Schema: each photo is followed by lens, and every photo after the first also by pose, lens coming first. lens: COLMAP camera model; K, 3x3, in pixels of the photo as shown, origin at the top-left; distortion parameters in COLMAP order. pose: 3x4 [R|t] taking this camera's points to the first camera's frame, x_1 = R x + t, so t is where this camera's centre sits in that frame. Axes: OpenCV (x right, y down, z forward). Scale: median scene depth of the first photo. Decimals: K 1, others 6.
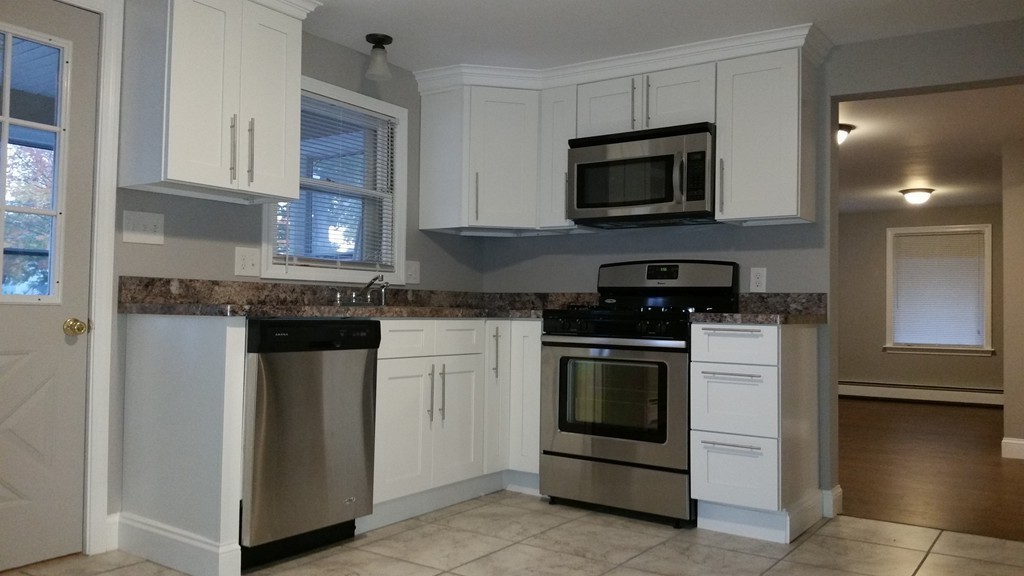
lens RADIAL K [[825.8, 0, 519.9], [0, 825.8, 291.1], [0, 0, 1]] dist [0.090096, -0.162499]
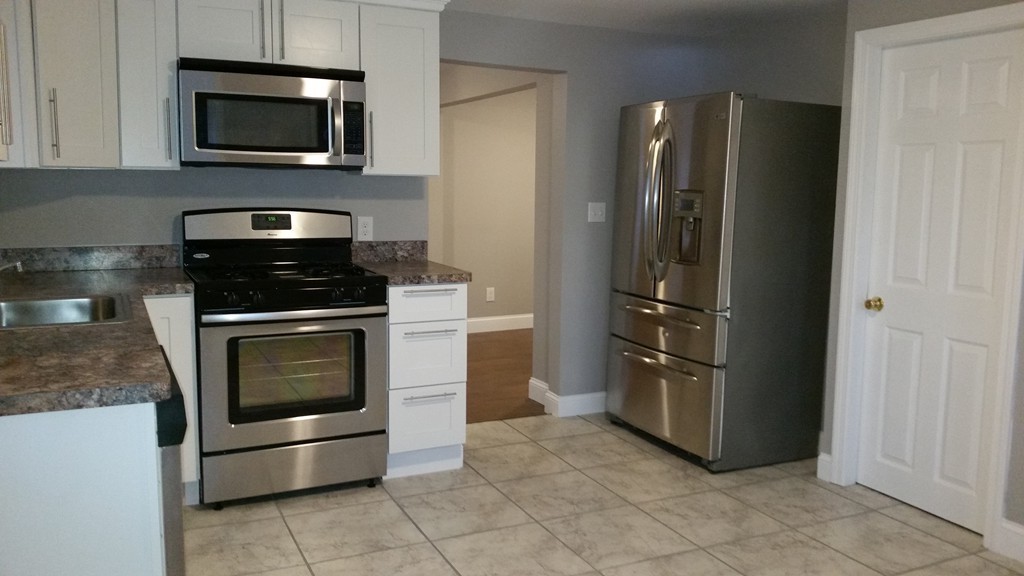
lens RADIAL K [[825.8, 0, 531.4], [0, 825.8, 289.6], [0, 0, 1]] dist [0.090096, -0.162499]
pose [[0.478730, -0.121928, 0.869455, -0.542602], [-0.029934, 0.987467, 0.154959, -0.109839], [-0.877452, -0.100210, 0.469080, 0.358484]]
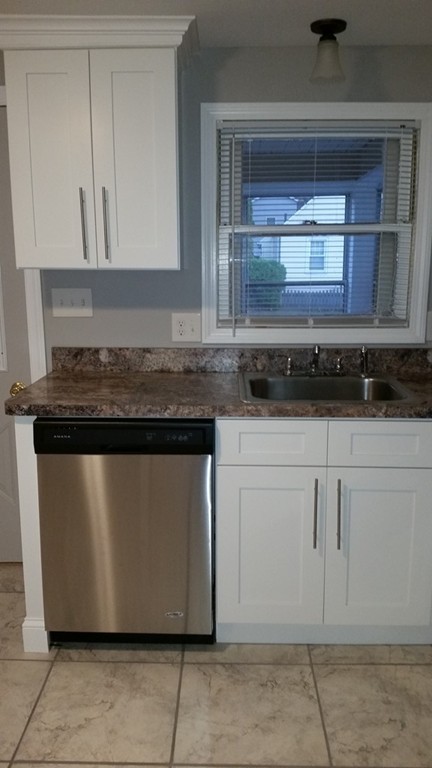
lens RADIAL K [[619.4, 0, 212.9], [0, 619.4, 385.1], [0, 0, 1]] dist [0.090096, -0.162499]
pose [[0.536562, 0.153033, -0.829869, 0.290051], [0.030218, 0.979304, 0.200128, -0.107028], [0.843320, -0.132458, 0.520832, 0.597520]]
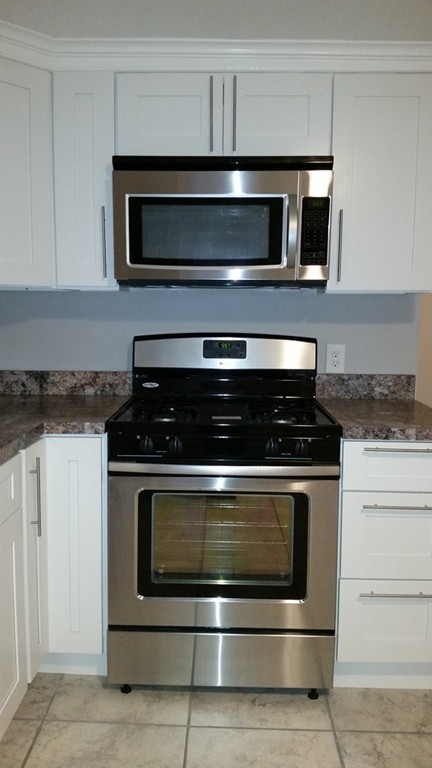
lens RADIAL K [[619.4, 0, 208.7], [0, 619.4, 384.5], [0, 0, 1]] dist [0.090096, -0.162499]
pose [[0.841031, -0.074112, 0.535886, -0.176093], [-0.008662, 0.988600, 0.150317, -0.086742], [-0.540917, -0.131063, 0.830802, 0.574332]]
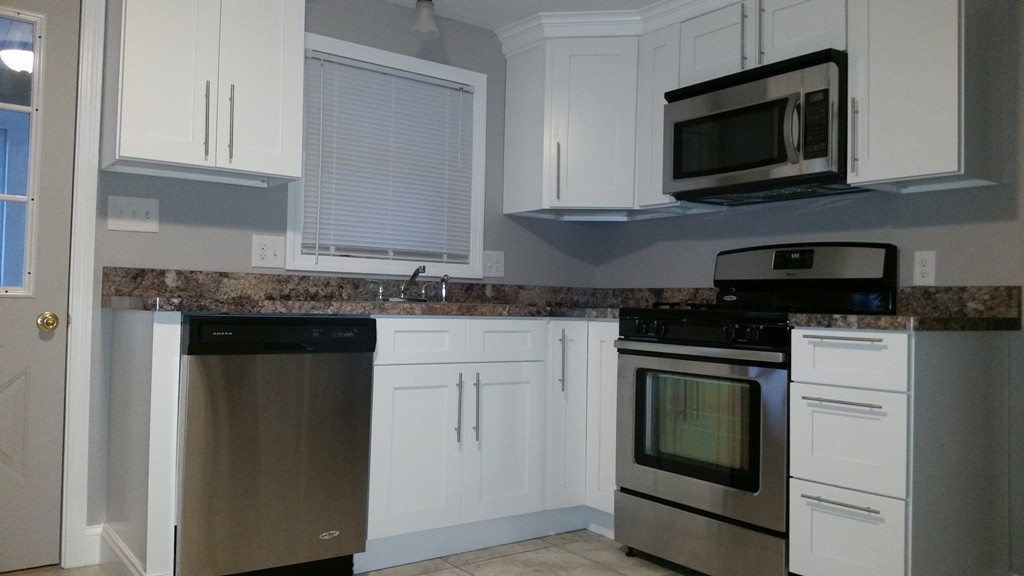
lens RADIAL K [[825.8, 0, 520.4], [0, 825.8, 290.0], [0, 0, 1]] dist [0.090096, -0.162499]
pose [[0.944771, -0.000102, -0.327731, 0.207944], [-0.000836, 0.999996, -0.002724, 0.007915], [0.327730, 0.002847, 0.944767, 0.230738]]
